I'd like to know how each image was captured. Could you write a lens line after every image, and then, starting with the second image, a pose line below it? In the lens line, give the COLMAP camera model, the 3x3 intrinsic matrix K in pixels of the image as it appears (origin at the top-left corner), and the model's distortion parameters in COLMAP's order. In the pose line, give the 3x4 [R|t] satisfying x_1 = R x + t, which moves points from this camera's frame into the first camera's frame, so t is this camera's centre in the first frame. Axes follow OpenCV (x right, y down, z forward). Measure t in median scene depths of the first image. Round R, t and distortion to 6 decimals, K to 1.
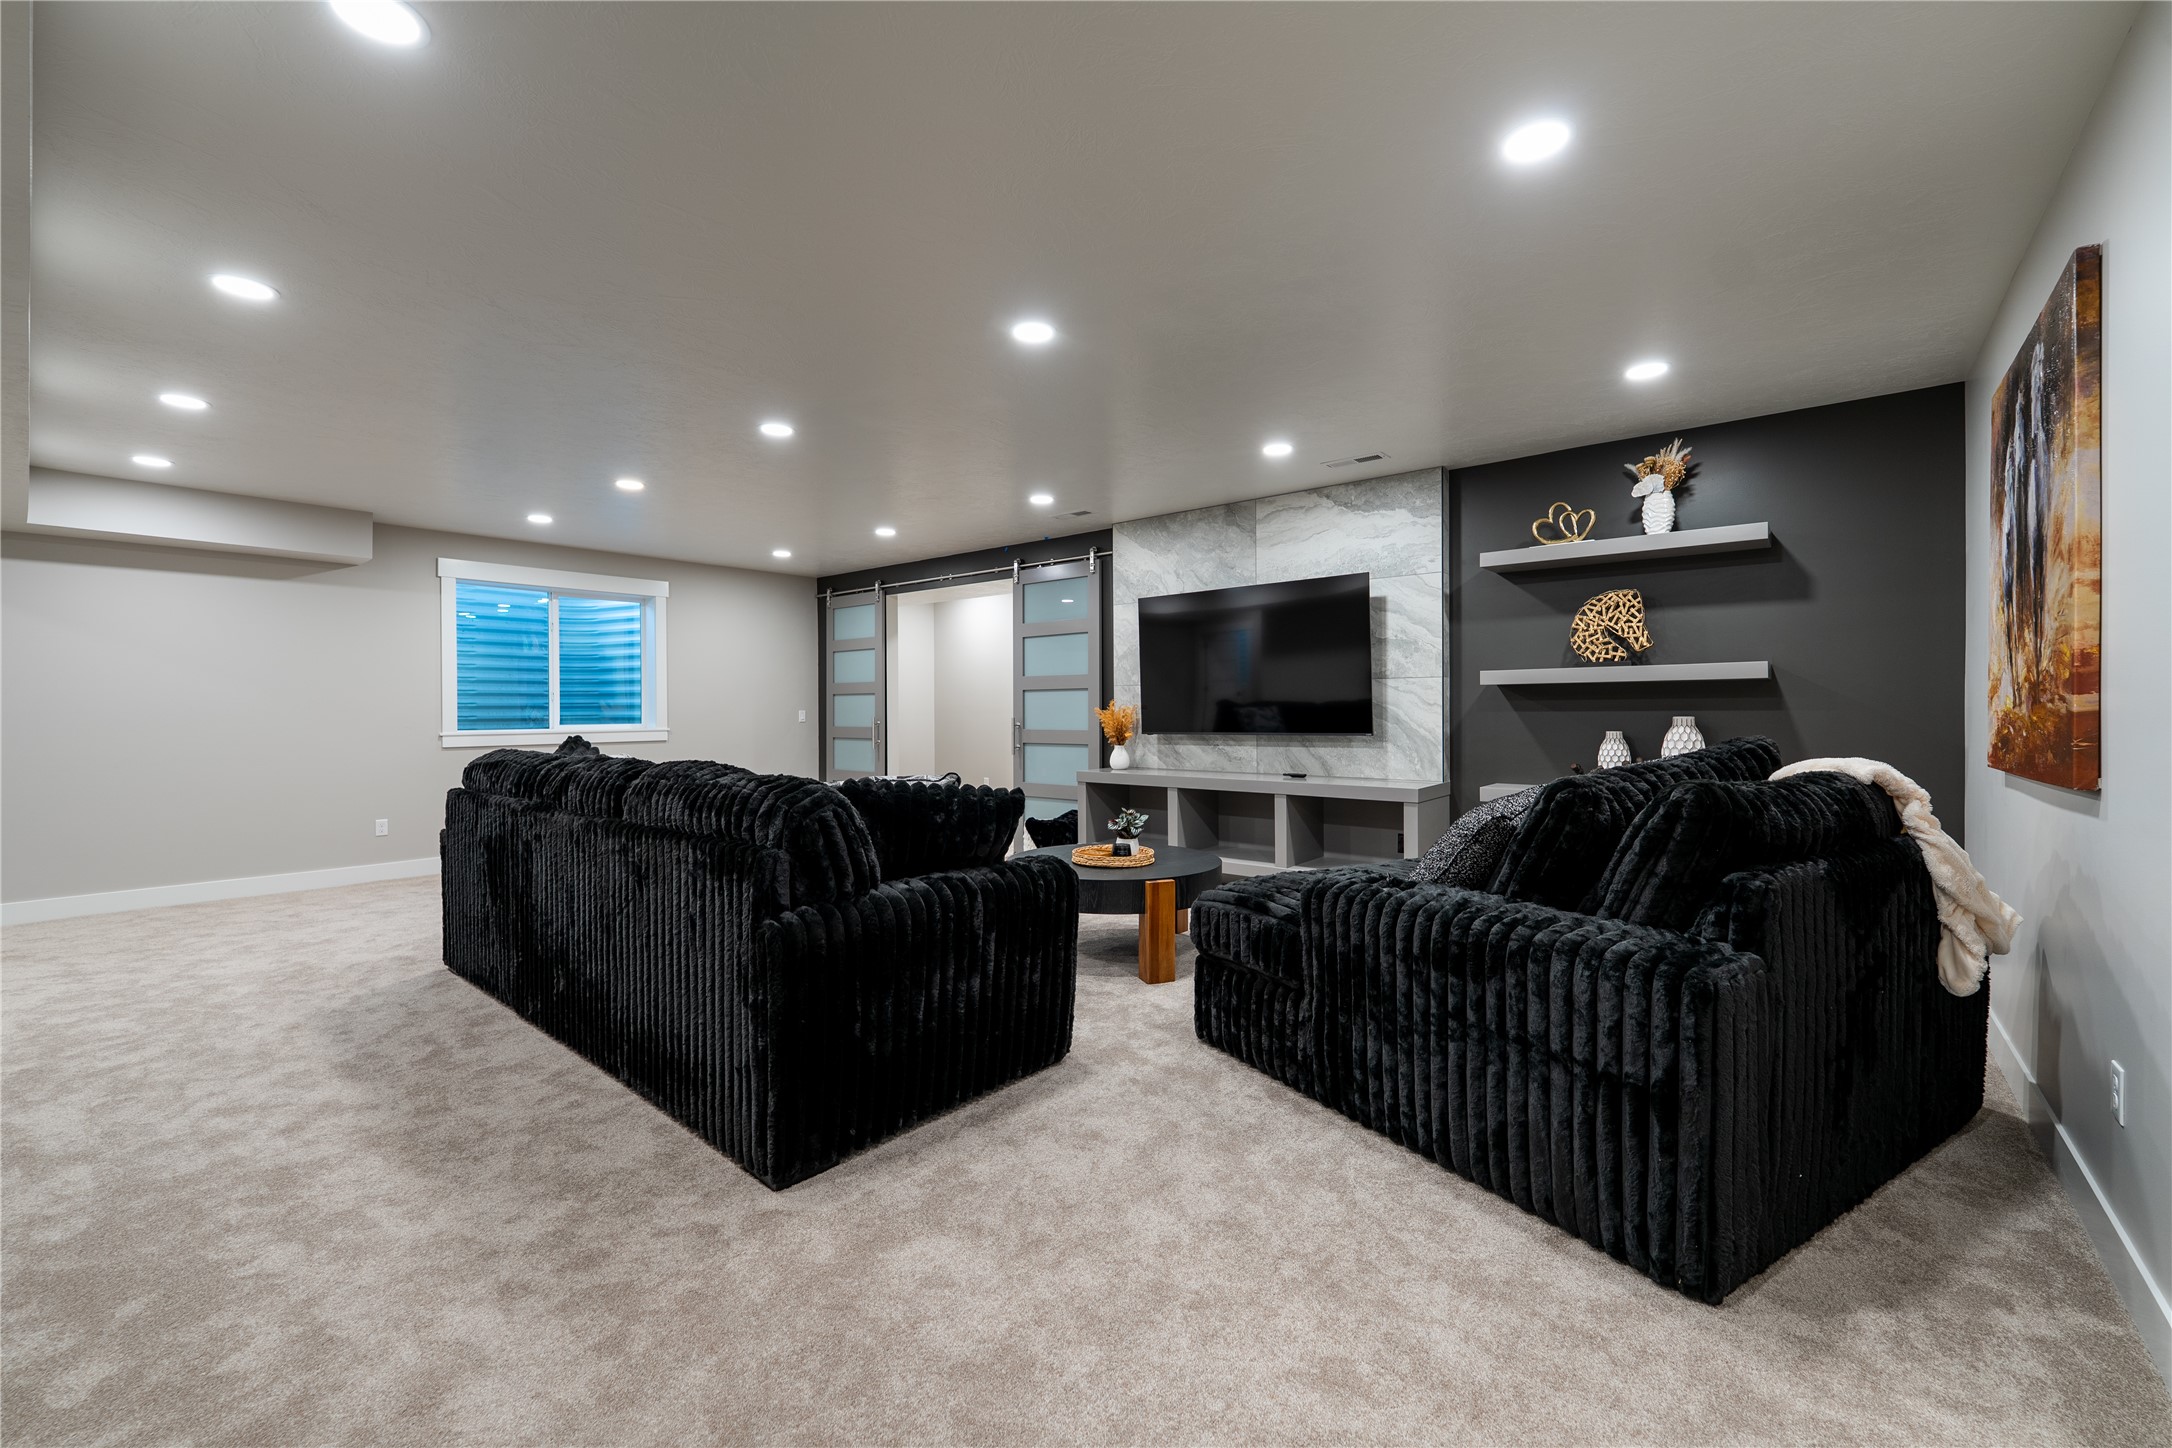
lens RADIAL K [[871.2, 0, 1086.0], [0, 871.2, 724.0], [0, 0, 1]] dist [0.000634, 0.000034]
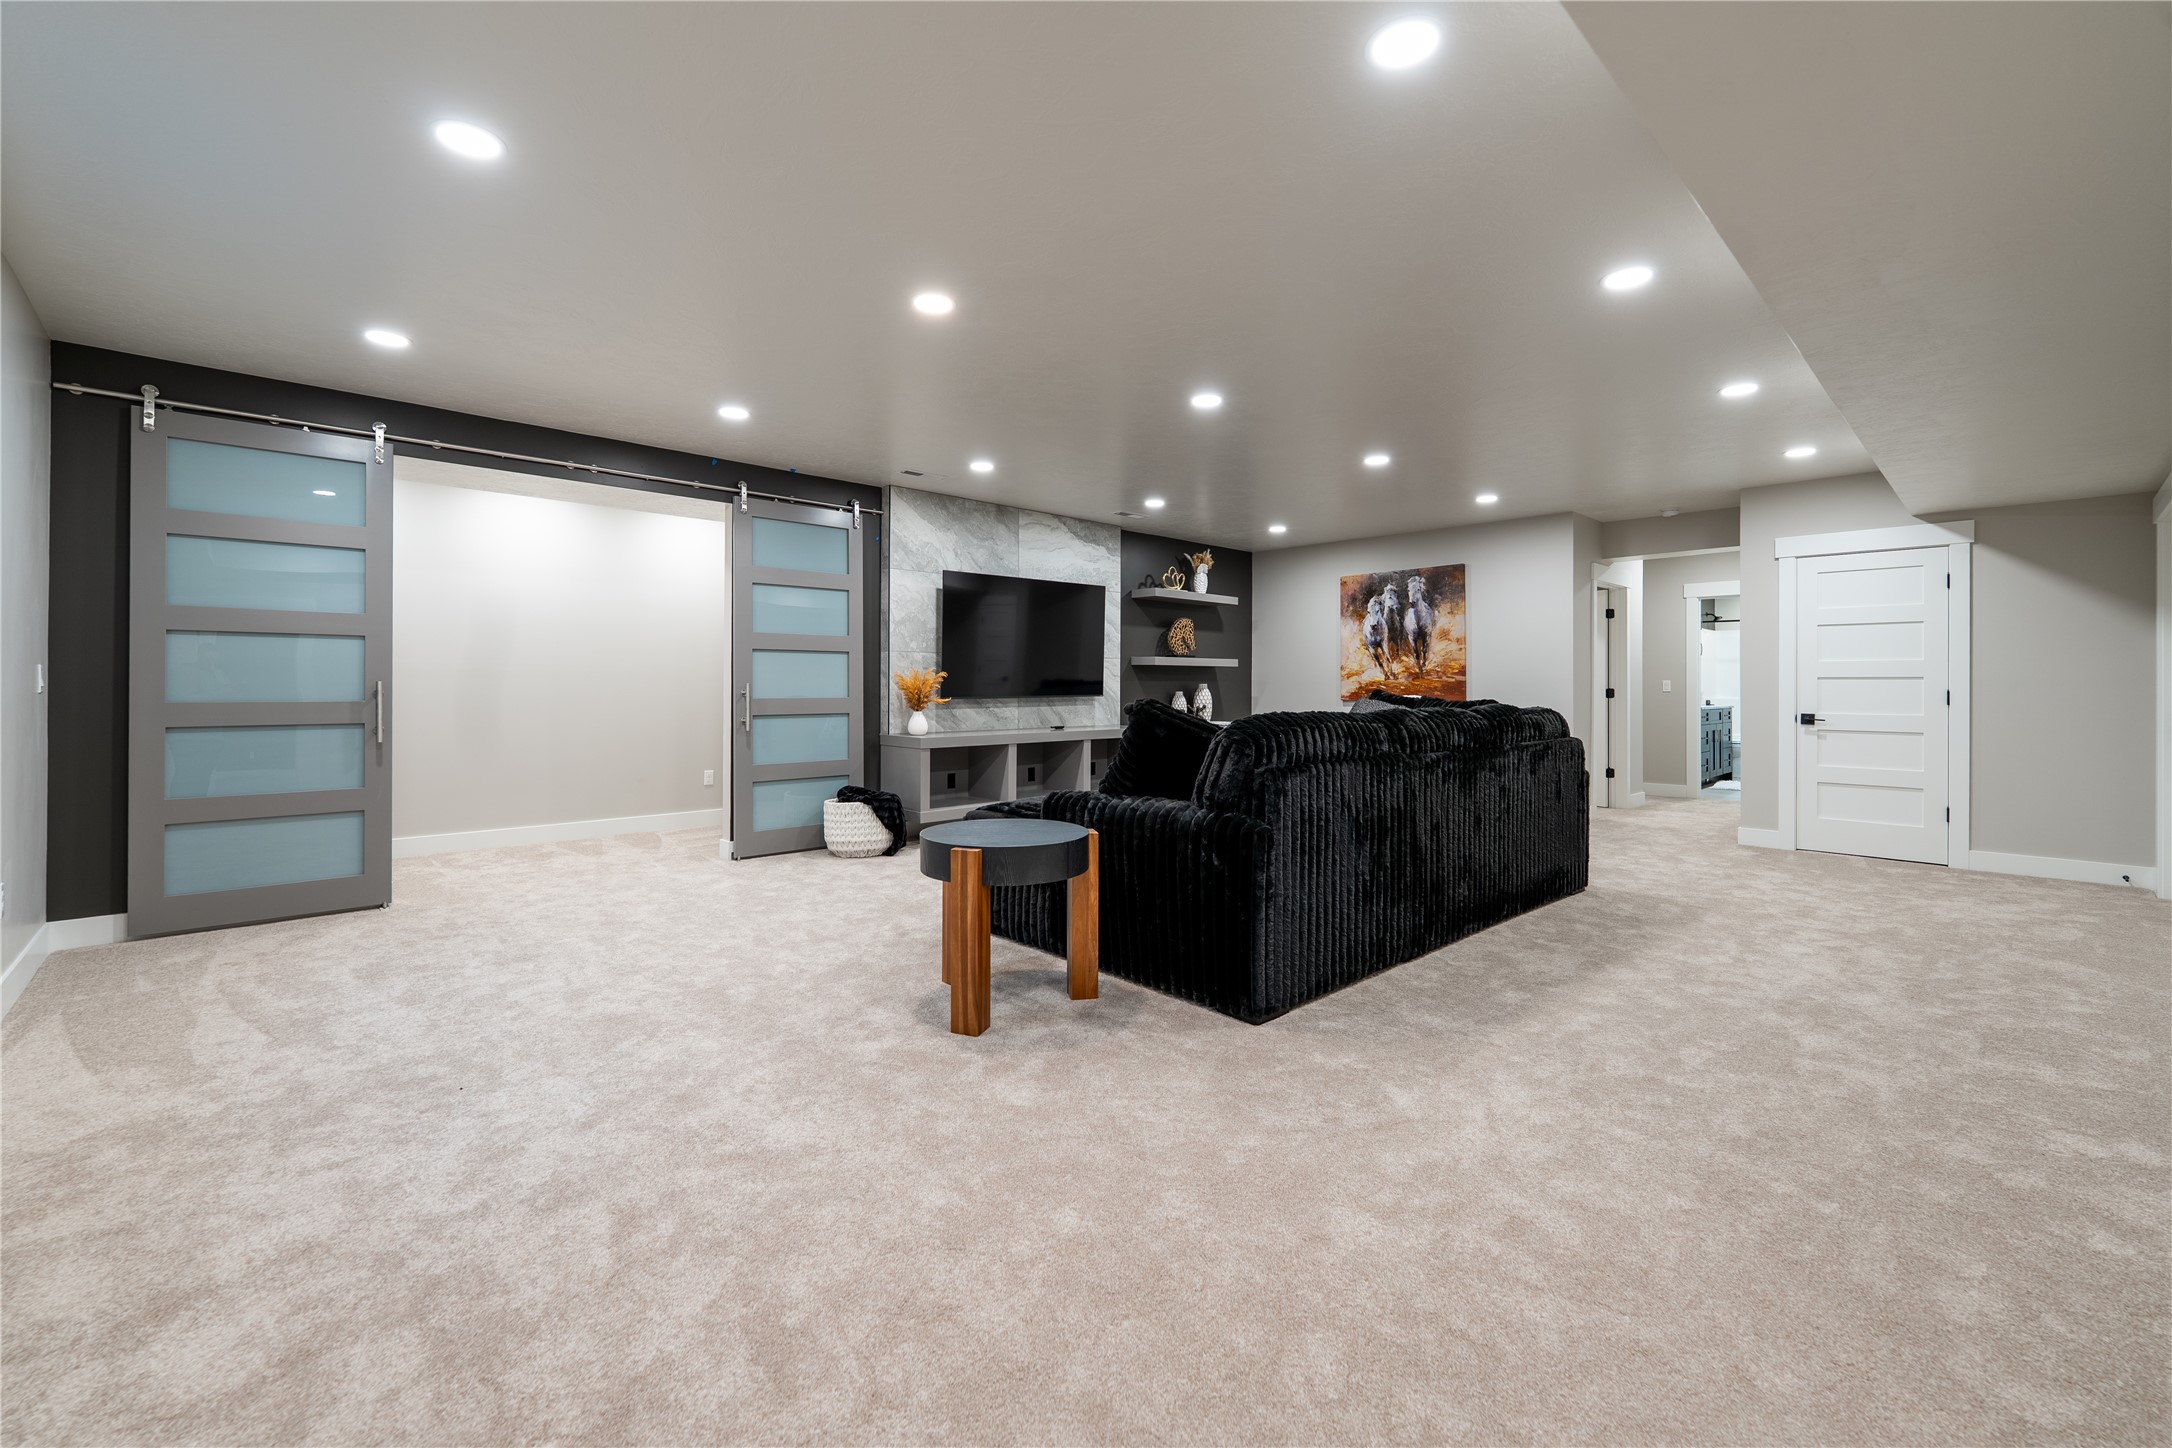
lens RADIAL K [[894.3, 0, 1086.7], [0, 894.3, 683.2], [0, 0, 1]] dist [-0.000721, -0.000065]
pose [[0.118597, 0.003254, 0.992937, -1.048030], [0.008369, 0.999956, -0.004276, -0.002077], [-0.992907, 0.008817, 0.118565, 0.745513]]
